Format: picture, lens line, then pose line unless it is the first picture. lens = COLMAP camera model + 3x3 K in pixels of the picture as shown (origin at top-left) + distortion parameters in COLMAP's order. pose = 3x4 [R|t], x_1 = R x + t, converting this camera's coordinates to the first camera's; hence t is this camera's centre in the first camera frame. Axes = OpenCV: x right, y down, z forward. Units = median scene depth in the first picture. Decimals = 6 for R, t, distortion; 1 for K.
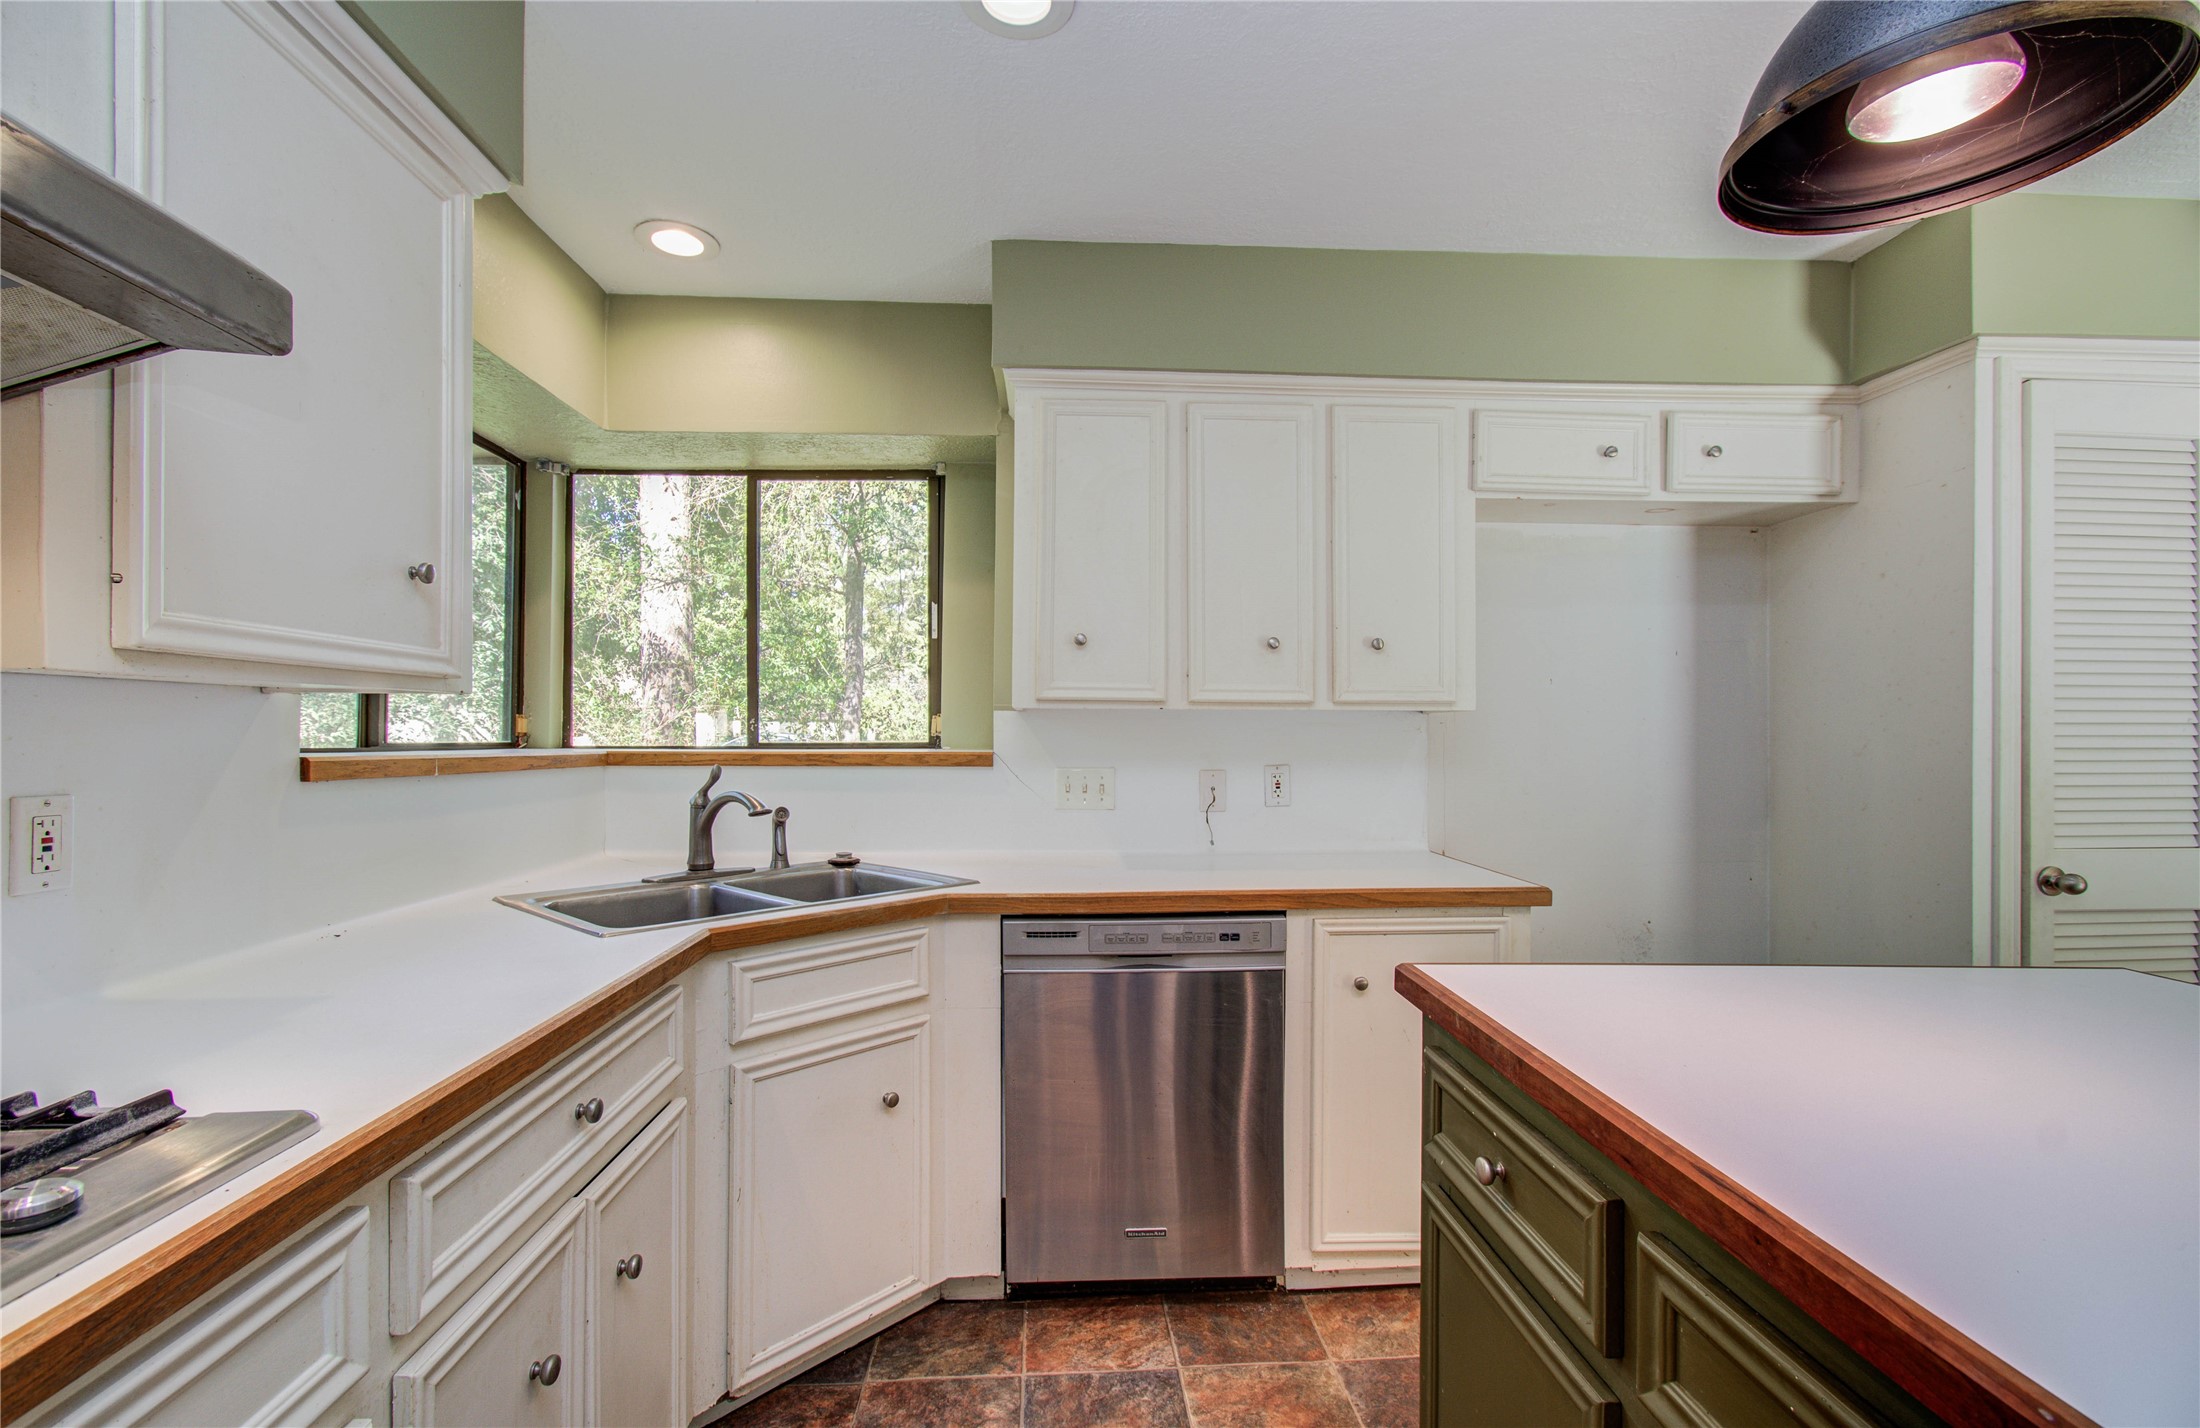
lens RADIAL K [[950.1, 0, 1093.6], [0, 950.1, 714.8], [0, 0, 1]] dist [-0.006898, -0.000552]
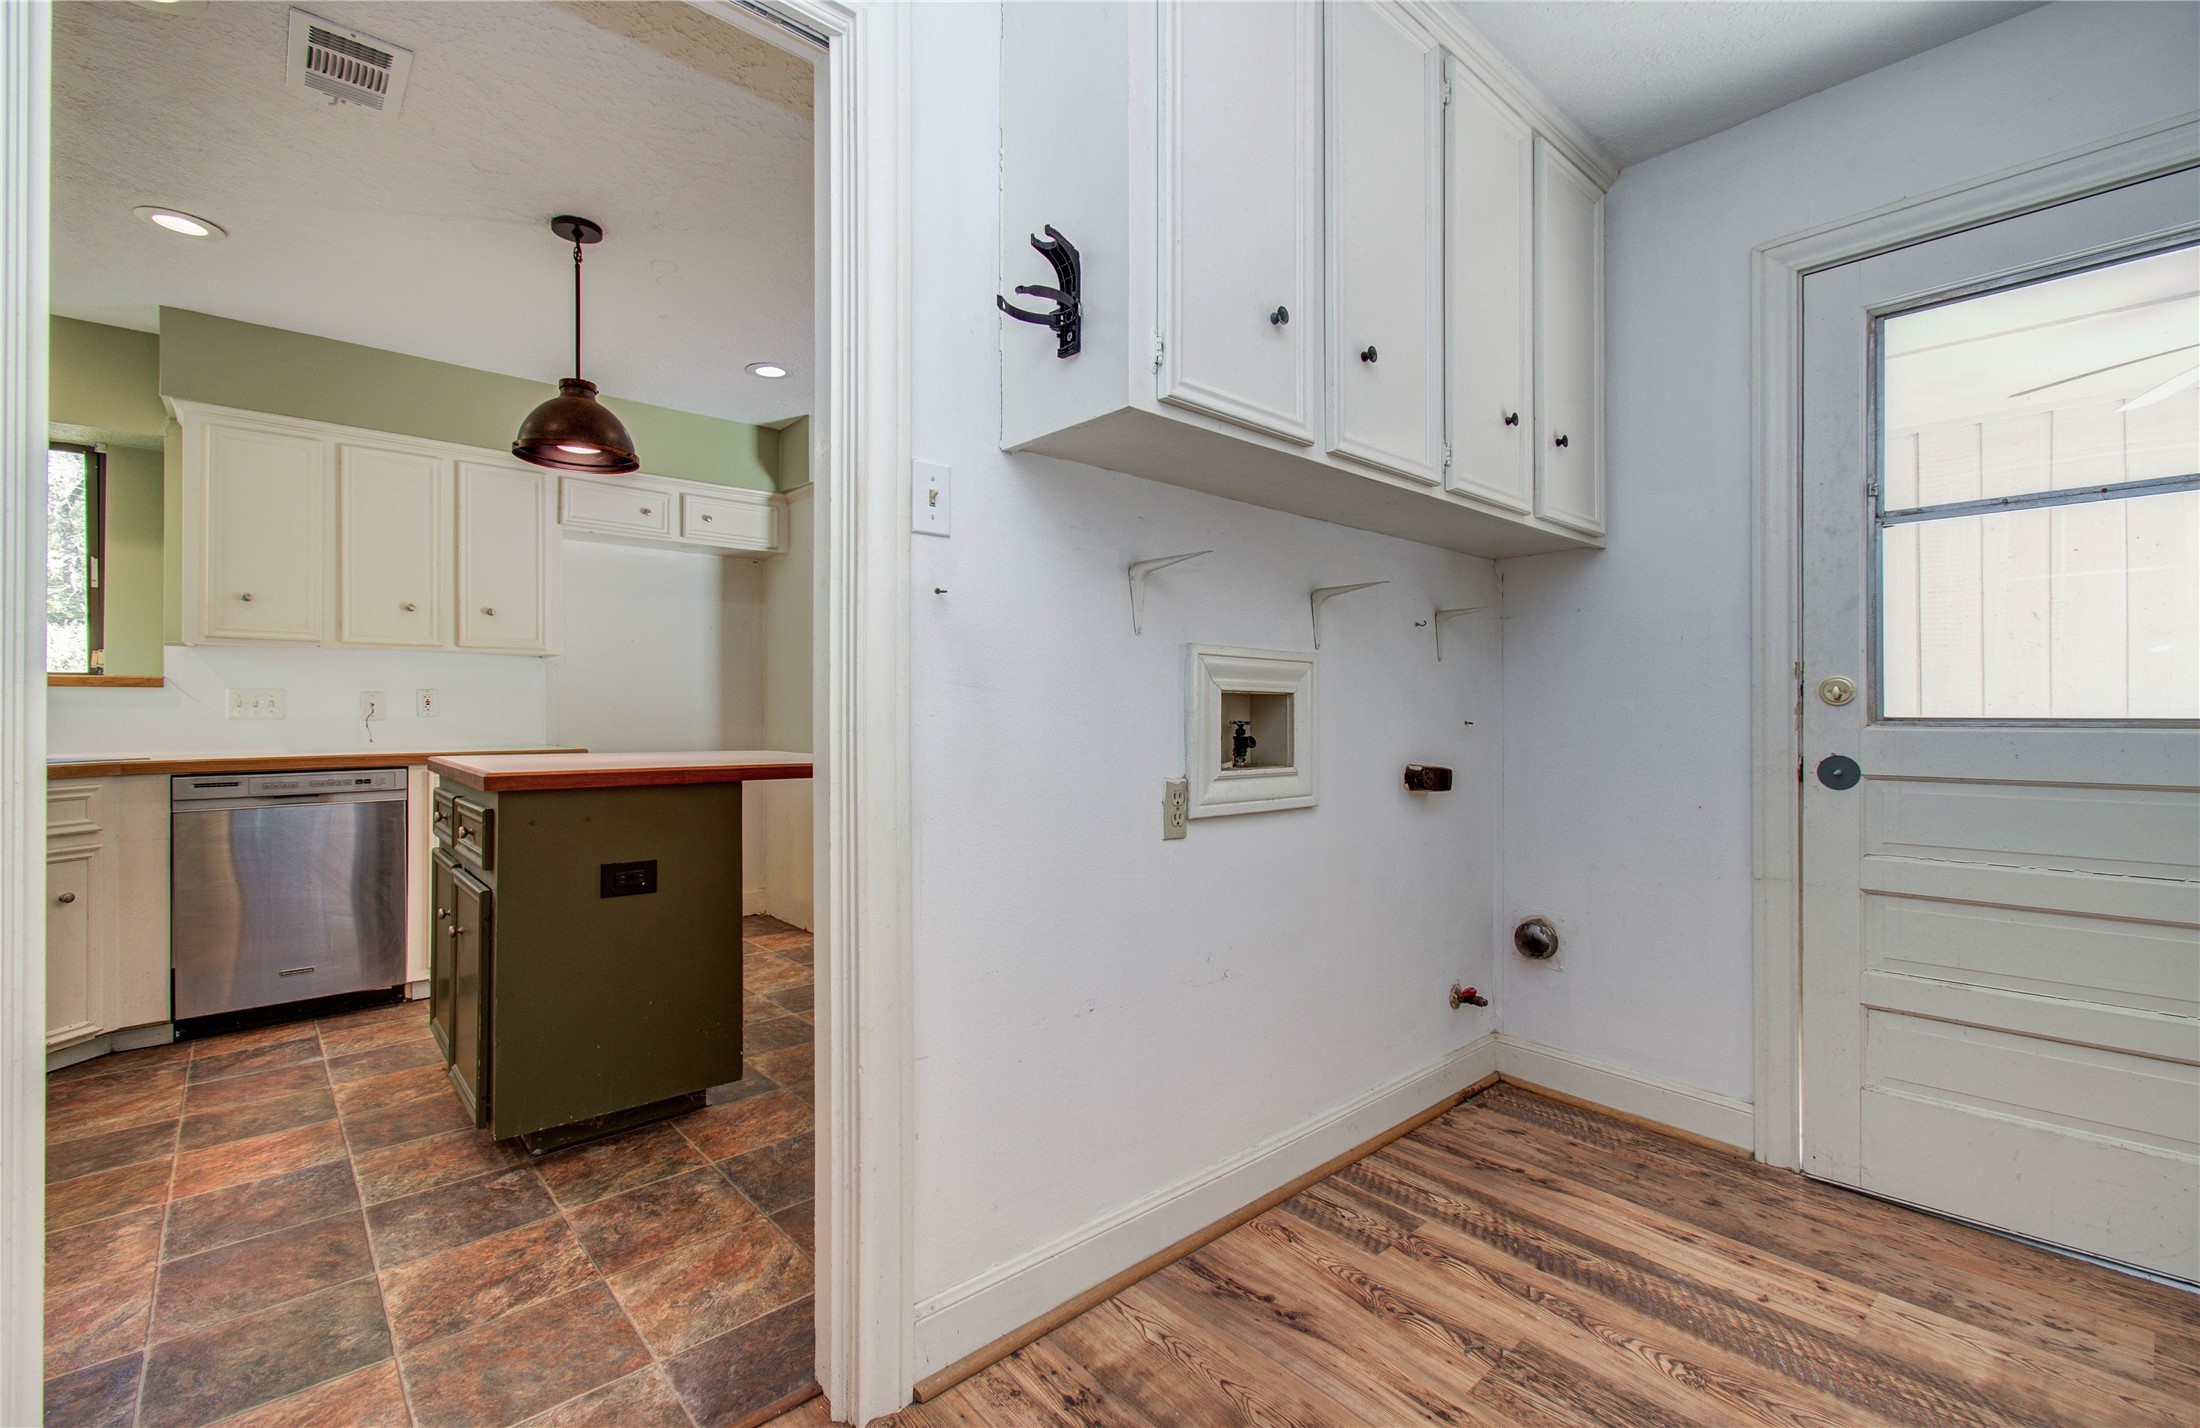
lens RADIAL K [[945.3, 0, 1089.0], [0, 945.3, 709.6], [0, 0, 1]] dist [0.007106, 0.000424]
pose [[0.788124, -0.002857, 0.615510, 0.102292], [-0.003659, 0.999950, 0.009327, 0.073774], [-0.615506, -0.009603, 0.788074, -0.909937]]
